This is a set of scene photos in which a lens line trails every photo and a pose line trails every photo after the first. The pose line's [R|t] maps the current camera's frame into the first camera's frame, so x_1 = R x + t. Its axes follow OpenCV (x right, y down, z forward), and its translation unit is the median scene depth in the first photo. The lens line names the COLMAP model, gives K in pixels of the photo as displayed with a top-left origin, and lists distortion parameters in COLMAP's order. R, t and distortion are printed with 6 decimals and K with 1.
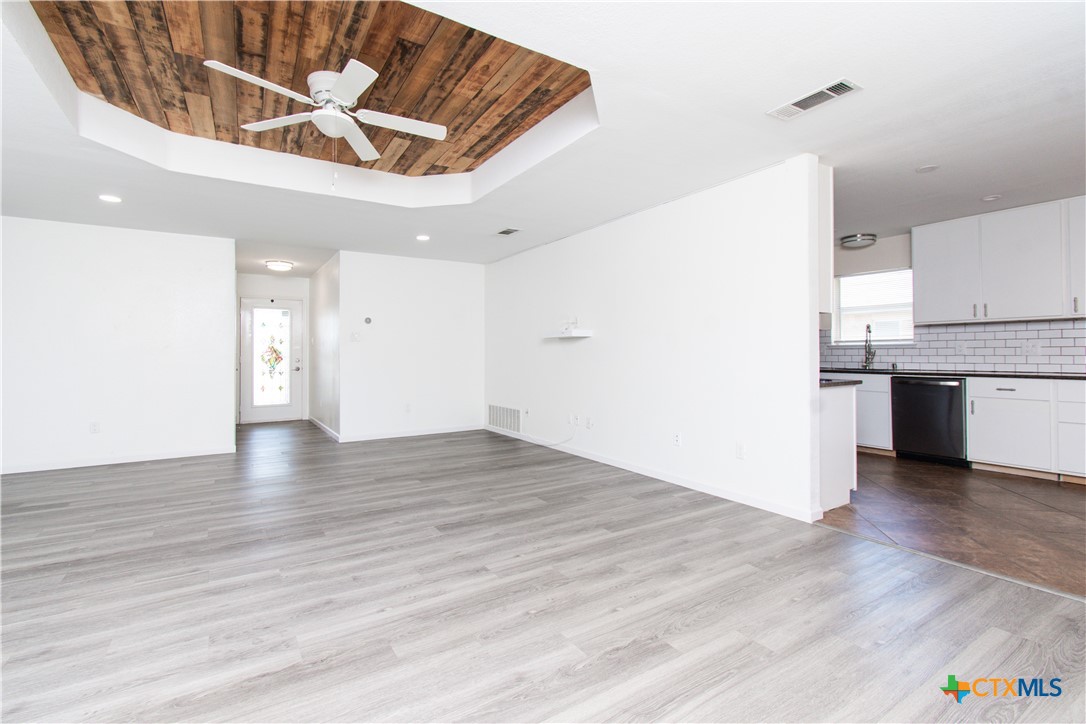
lens RADIAL K [[494.6, 0, 535.5], [0, 494.6, 349.3], [0, 0, 1]] dist [-0.000033, -0.000381]
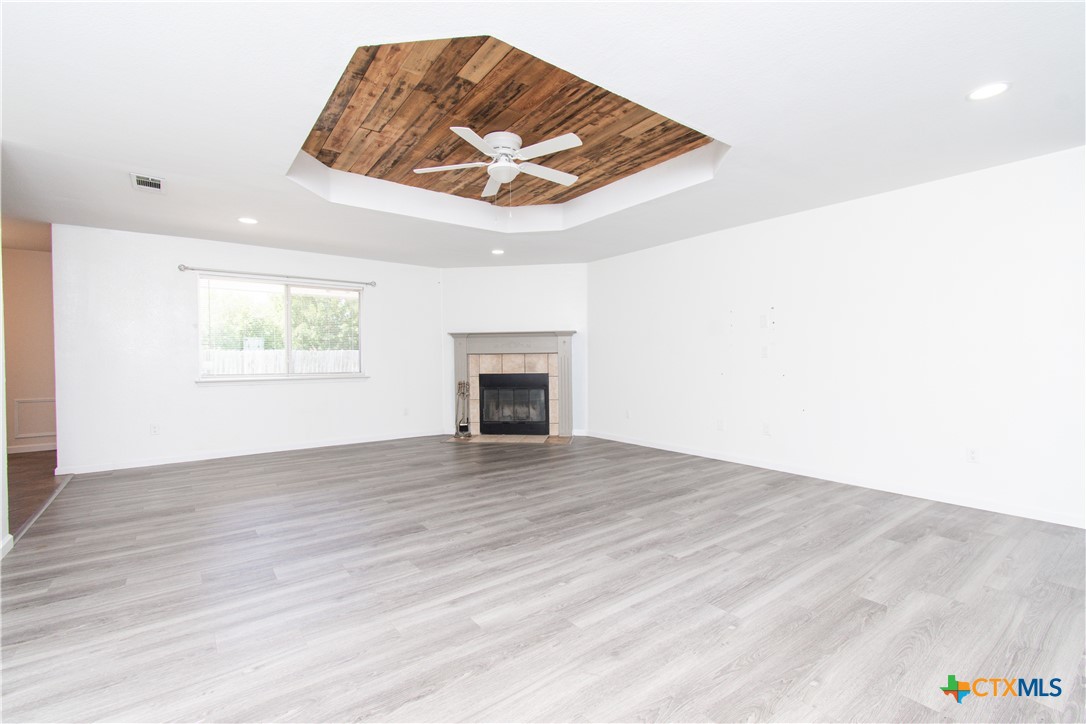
lens RADIAL K [[481.4, 0, 539.1], [0, 481.4, 364.6], [0, 0, 1]] dist [0.000966, 0.000038]
pose [[-0.996756, 0.012124, -0.079566, -0.374204], [0.011449, 0.999895, 0.008939, 0.016558], [0.079666, 0.007999, -0.996790, 2.096211]]
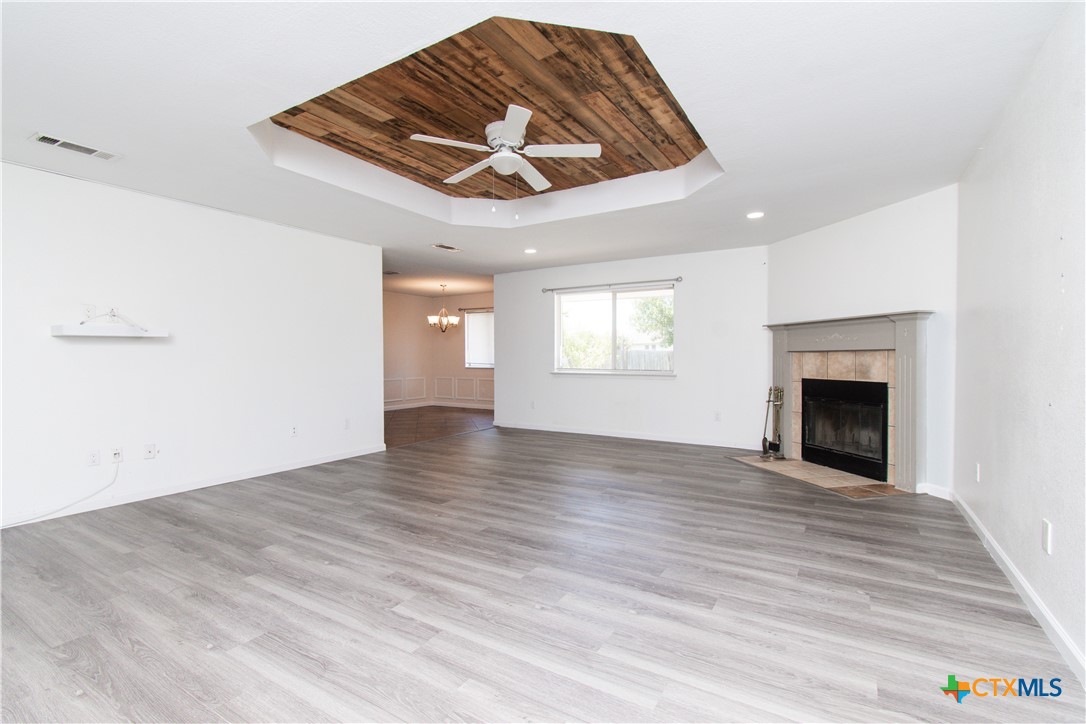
lens RADIAL K [[491.3, 0, 545.5], [0, 491.3, 369.4], [0, 0, 1]] dist [0.002535, 0.000076]
pose [[-0.446806, -0.020508, 0.894396, -1.431538], [-0.002084, 0.999758, 0.021883, 0.010224], [-0.894628, 0.007914, -0.446741, 1.365527]]
